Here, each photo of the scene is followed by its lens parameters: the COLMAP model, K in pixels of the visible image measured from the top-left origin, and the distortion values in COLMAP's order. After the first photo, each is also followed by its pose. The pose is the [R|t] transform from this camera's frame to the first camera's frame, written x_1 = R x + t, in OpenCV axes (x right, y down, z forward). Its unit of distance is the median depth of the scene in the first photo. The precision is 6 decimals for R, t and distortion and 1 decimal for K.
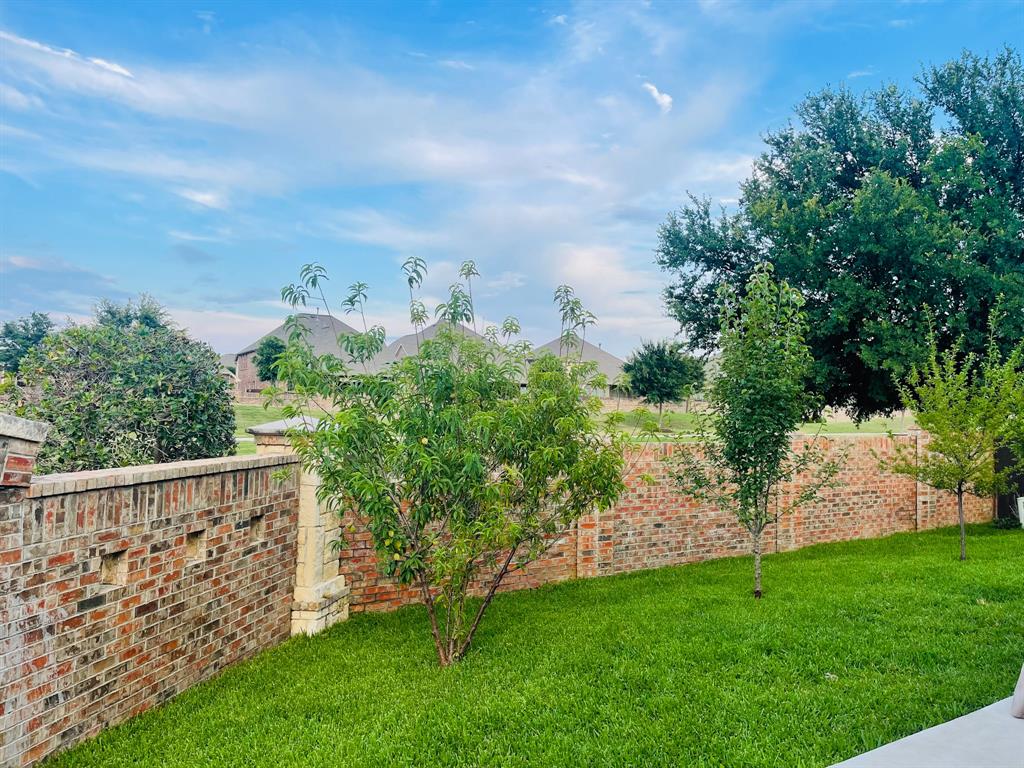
lens RADIAL K [[774.4, 0, 512.6], [0, 774.4, 385.2], [0, 0, 1]] dist [0.067283, -0.080750]
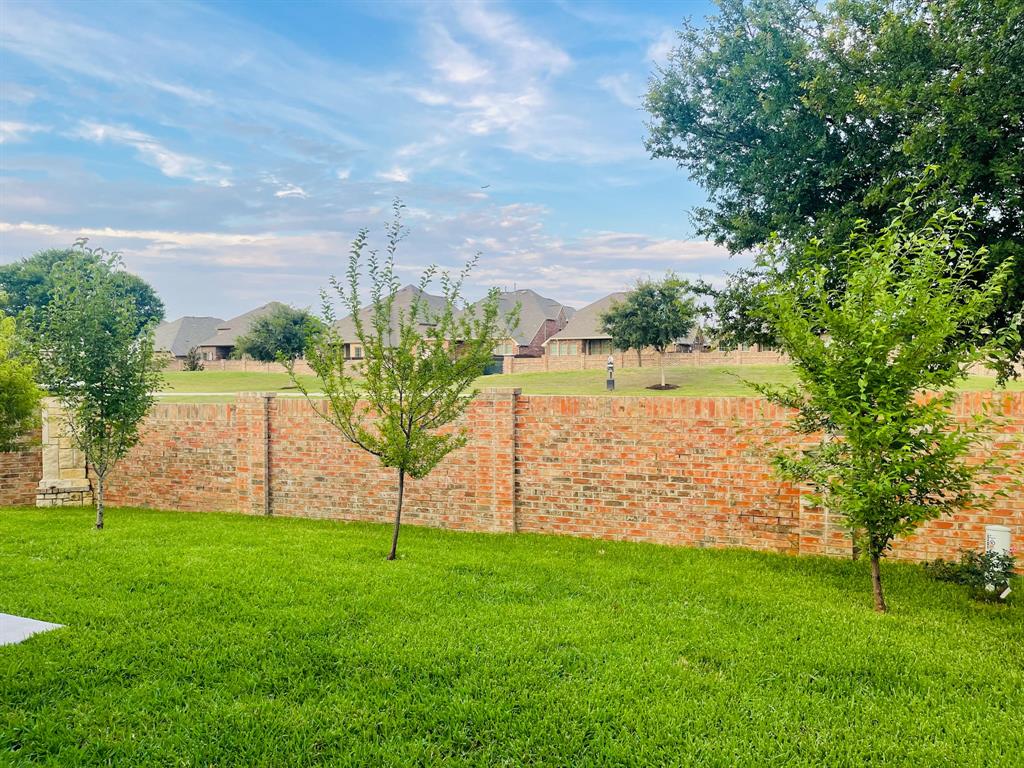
lens RADIAL K [[774.4, 0, 510.1], [0, 774.4, 383.2], [0, 0, 1]] dist [0.067283, -0.080750]
pose [[0.556697, -0.007346, -0.830683, 1.177940], [0.040306, 0.999022, 0.018177, 0.043697], [0.829737, -0.043601, 0.556448, 0.631926]]
